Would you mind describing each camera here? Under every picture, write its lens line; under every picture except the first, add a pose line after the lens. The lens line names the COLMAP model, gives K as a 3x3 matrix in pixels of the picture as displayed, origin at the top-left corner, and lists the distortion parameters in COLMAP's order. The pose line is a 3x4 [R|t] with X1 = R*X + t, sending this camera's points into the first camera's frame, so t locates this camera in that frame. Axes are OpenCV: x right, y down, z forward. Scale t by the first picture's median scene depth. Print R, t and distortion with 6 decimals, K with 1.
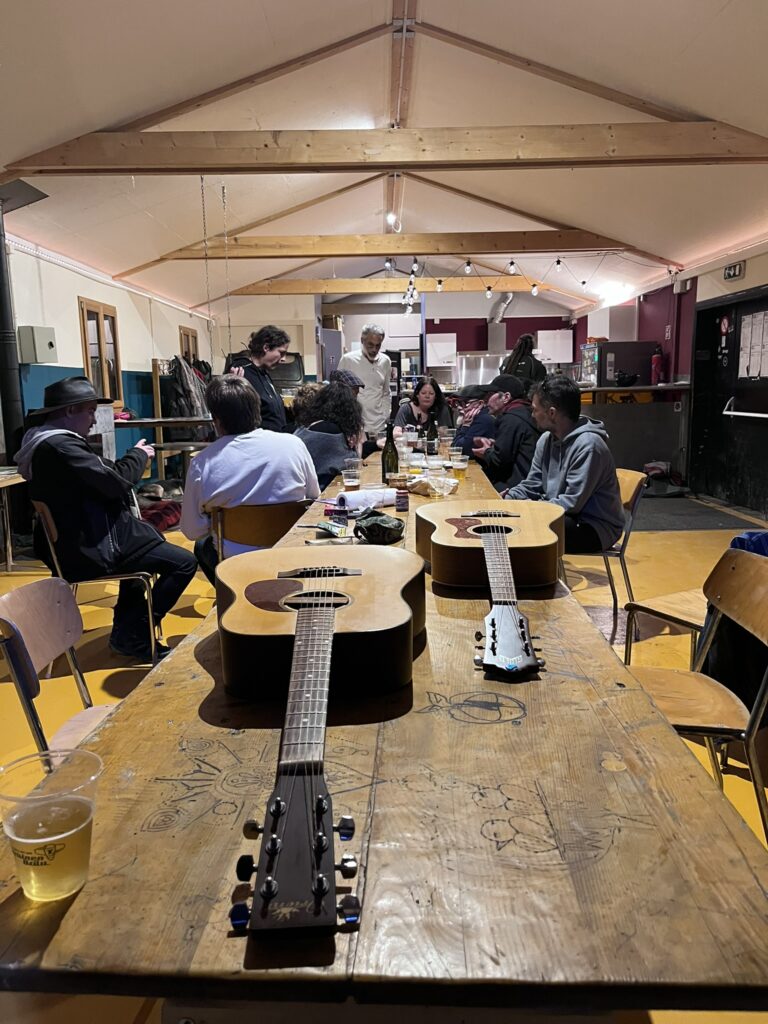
lens RADIAL K [[773.4, 0, 389.5], [0, 773.4, 508.0], [0, 0, 1]] dist [0.028474, -0.000812]
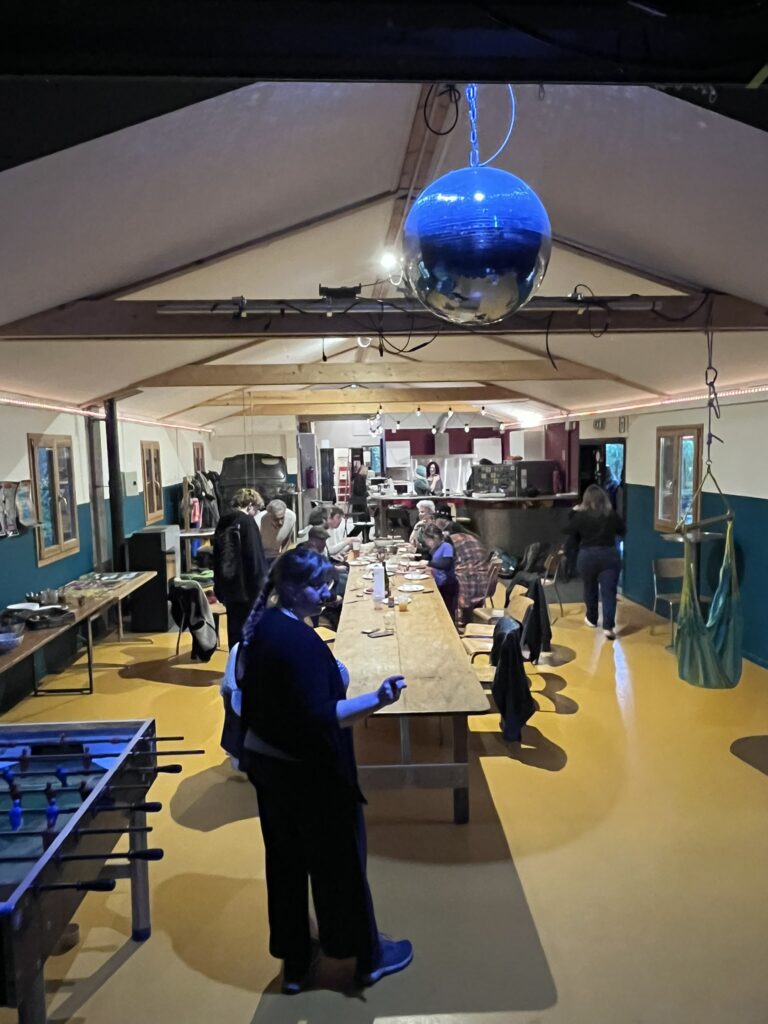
lens RADIAL K [[757.1, 0, 384.0], [0, 757.1, 512.0], [0, 0, 1]] dist [-0.000664, -0.000152]
pose [[0.998499, -0.012256, 0.053372, -0.030991], [0.016152, 0.997188, -0.073177, -0.030982], [-0.052325, 0.073930, 0.995890, -0.293618]]
